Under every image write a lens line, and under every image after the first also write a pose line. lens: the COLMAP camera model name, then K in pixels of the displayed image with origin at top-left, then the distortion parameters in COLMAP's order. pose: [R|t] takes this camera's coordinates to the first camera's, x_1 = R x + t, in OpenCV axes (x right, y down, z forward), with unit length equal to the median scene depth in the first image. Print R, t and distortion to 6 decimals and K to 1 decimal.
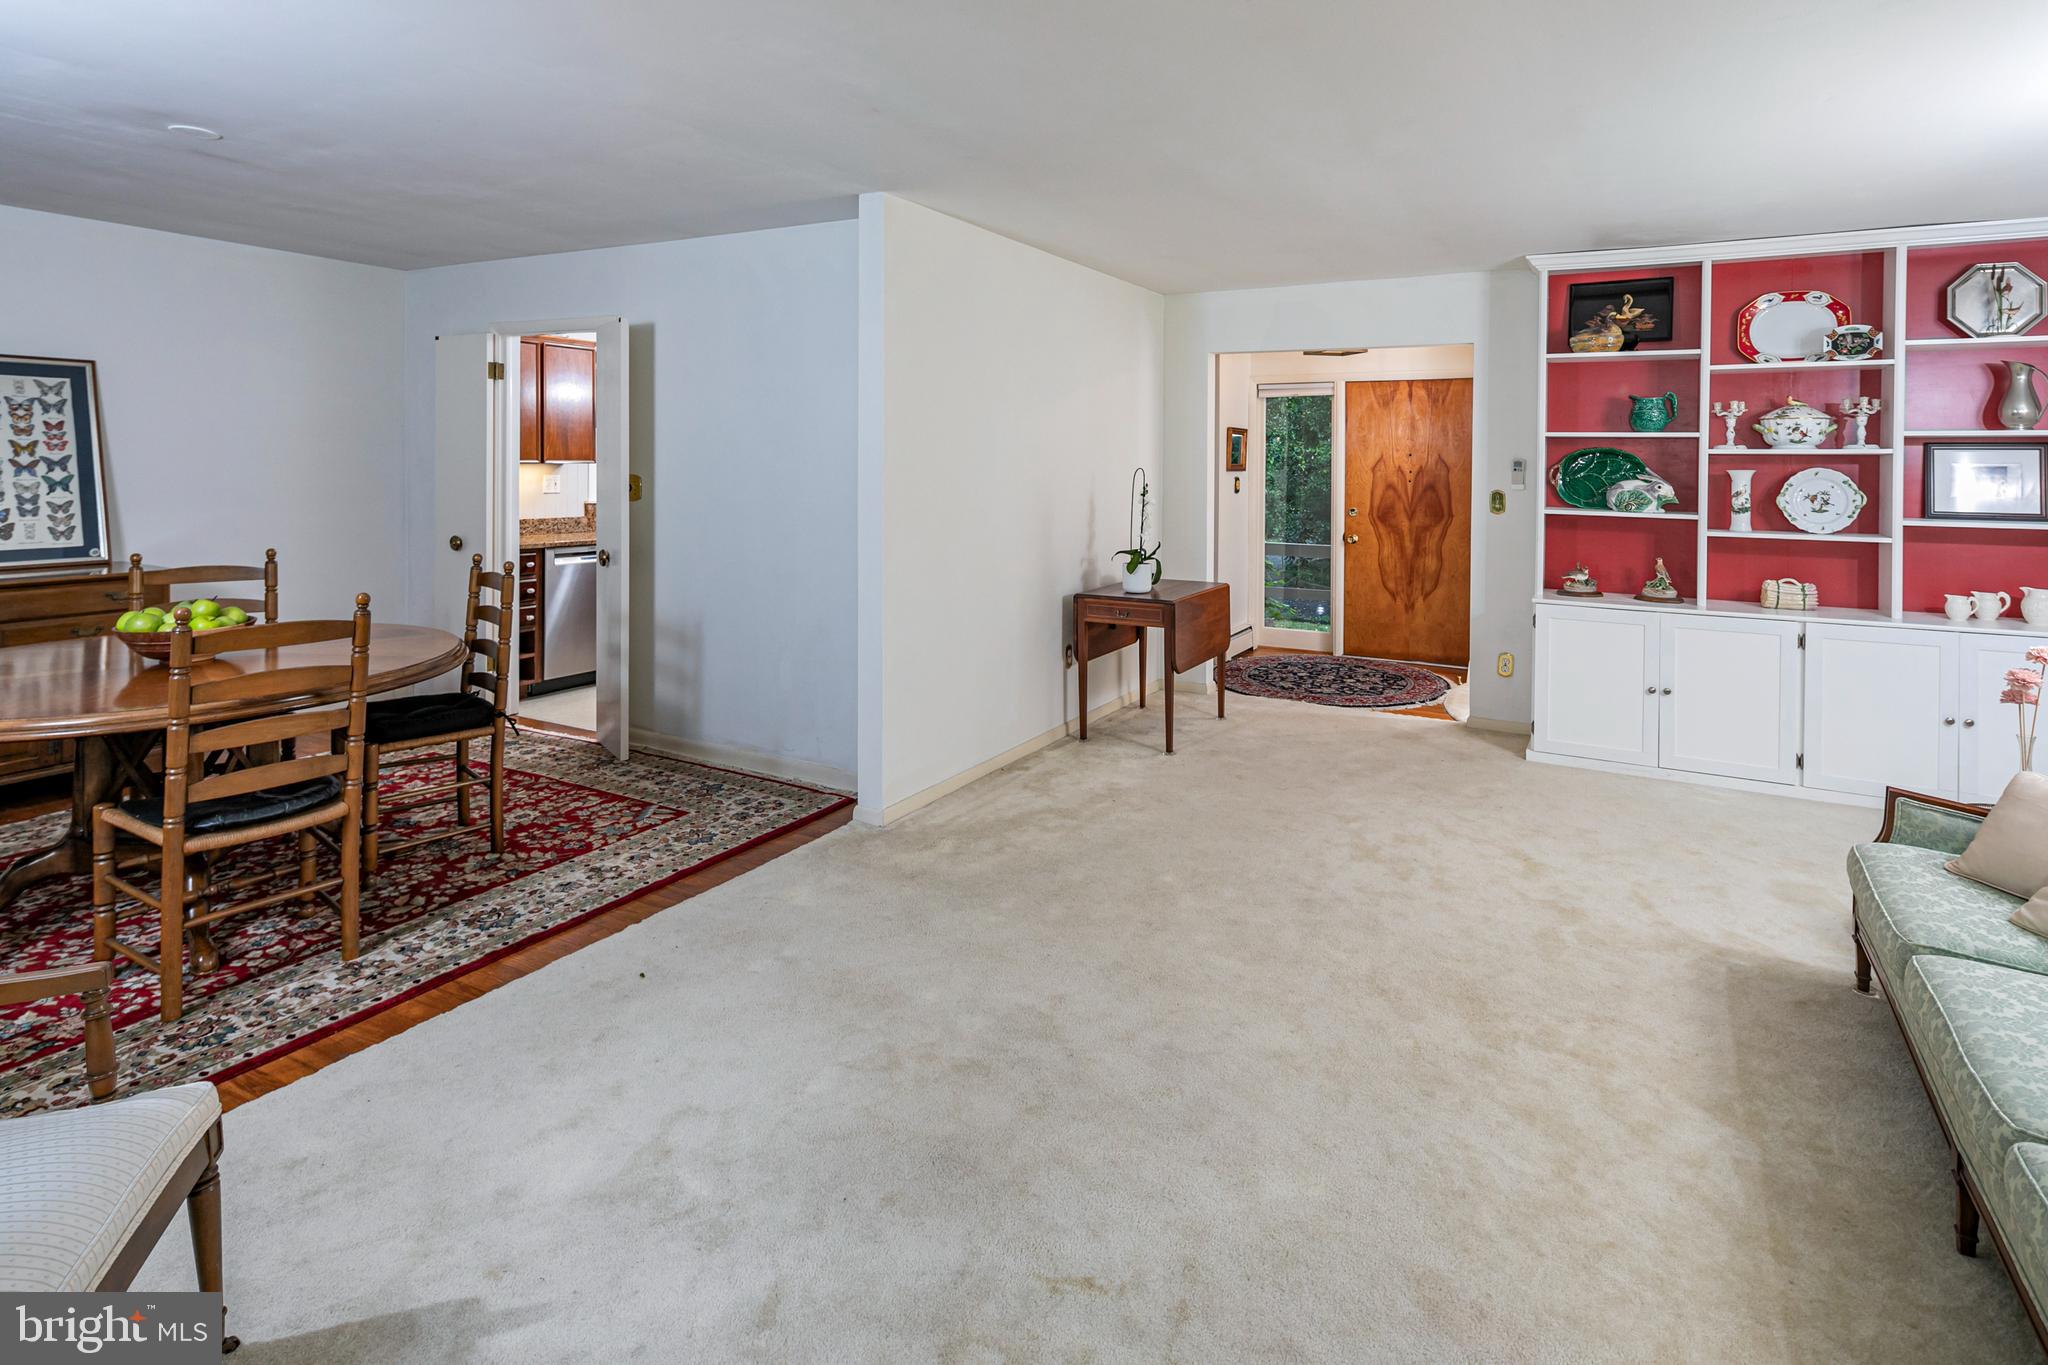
lens RADIAL K [[1009.7, 0, 1032.2], [0, 1009.7, 489.7], [0, 0, 1]] dist [0.011246, -0.001482]
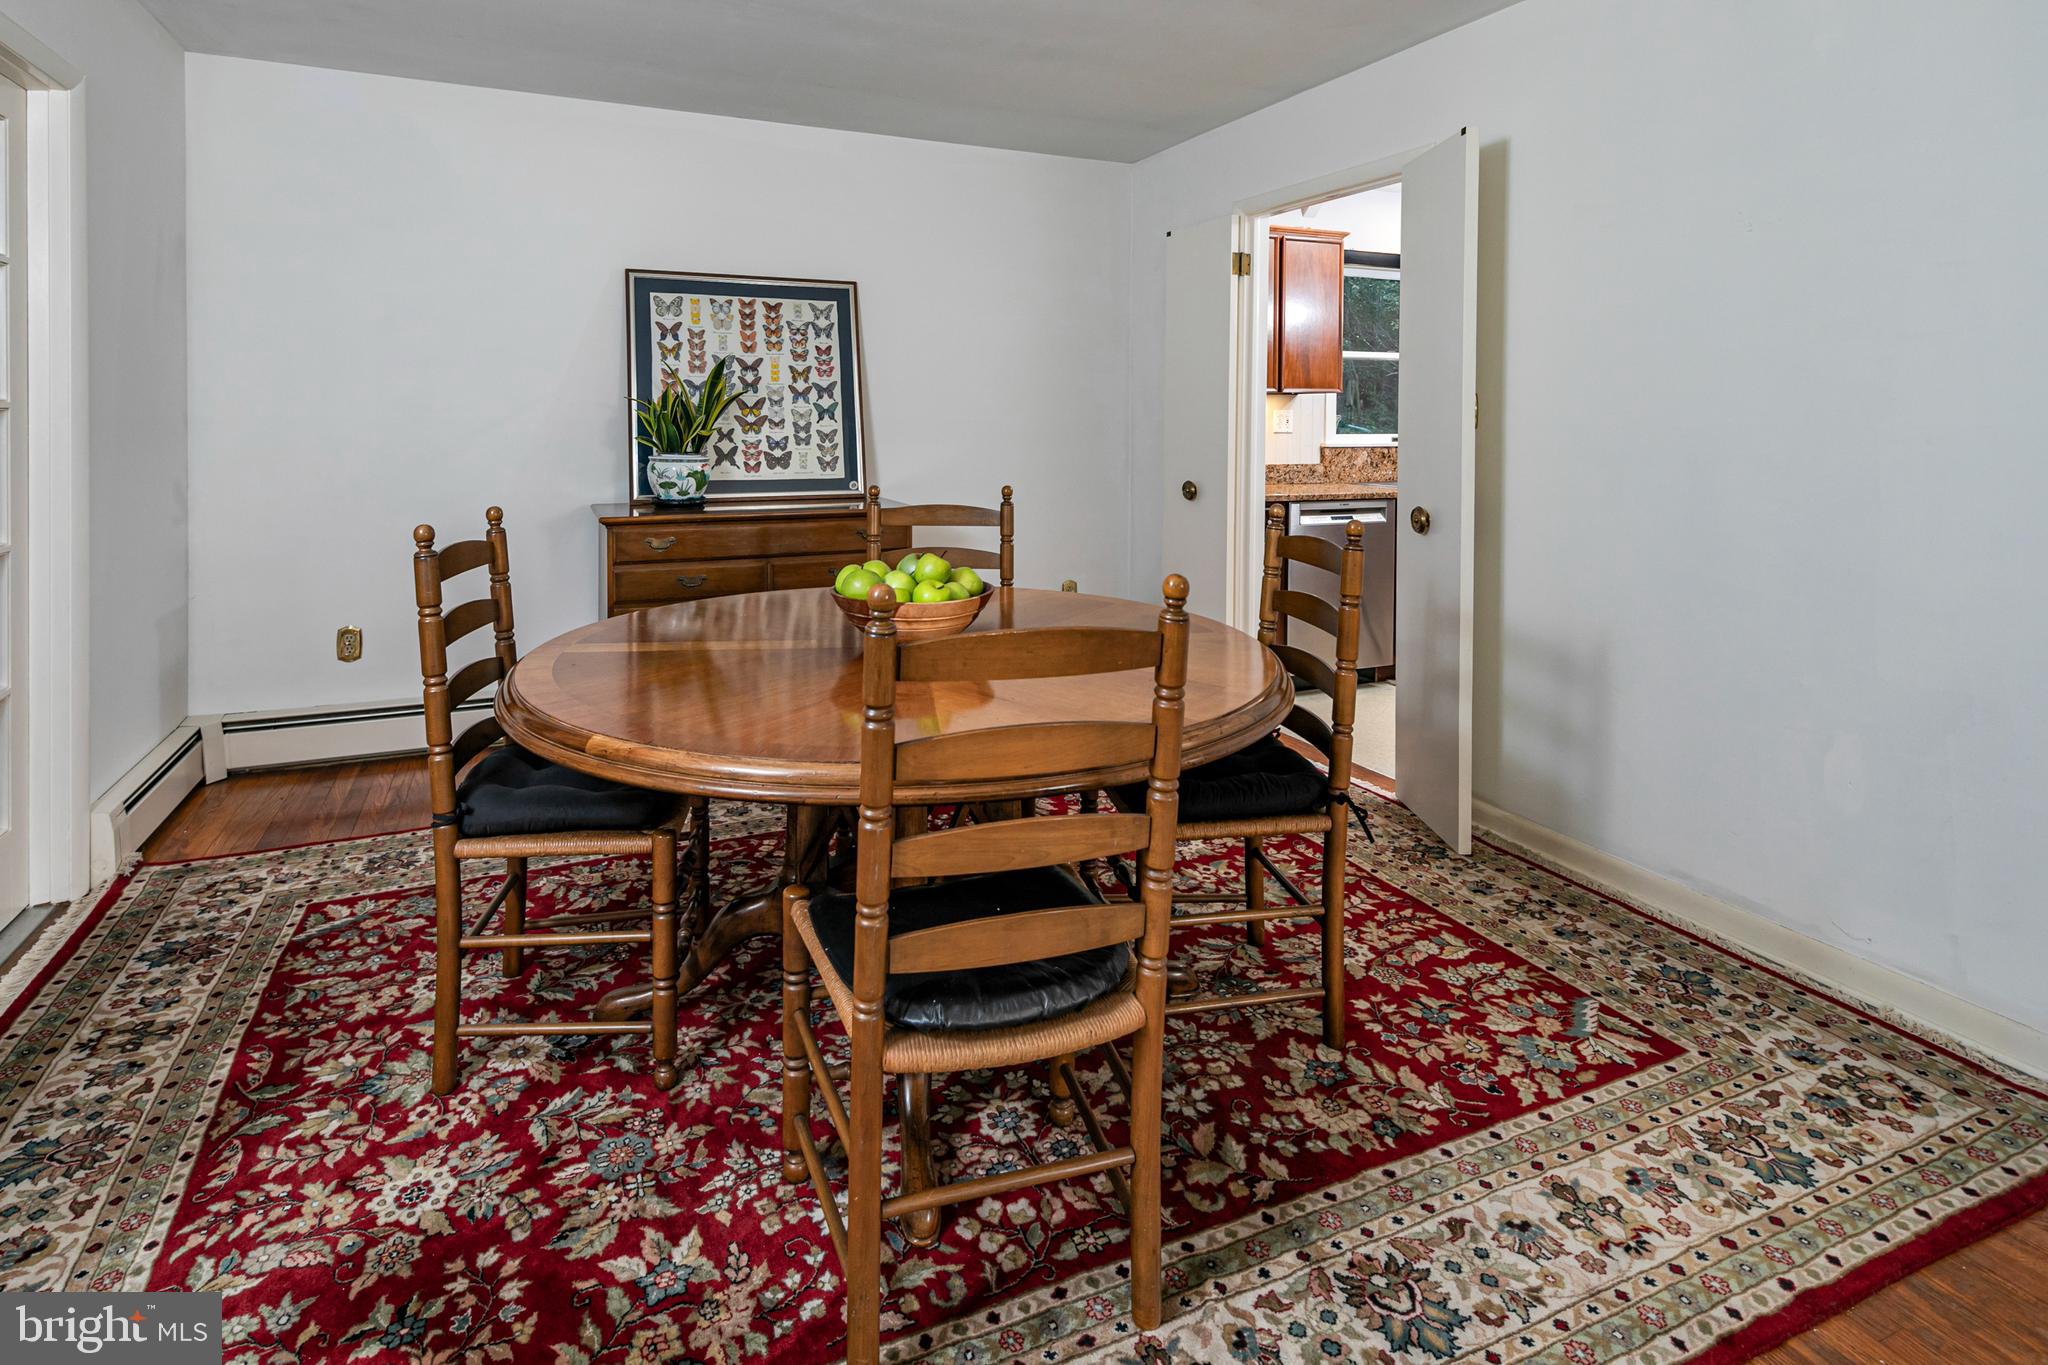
lens RADIAL K [[1035.8, 0, 1015.1], [0, 1035.8, 575.9], [0, 0, 1]] dist [-0.010787, -0.000784]
pose [[0.811312, 0.083467, -0.578624, -0.258613], [-0.013289, 0.992133, 0.124483, 0.025395], [0.584462, -0.093306, 0.806039, 0.332520]]
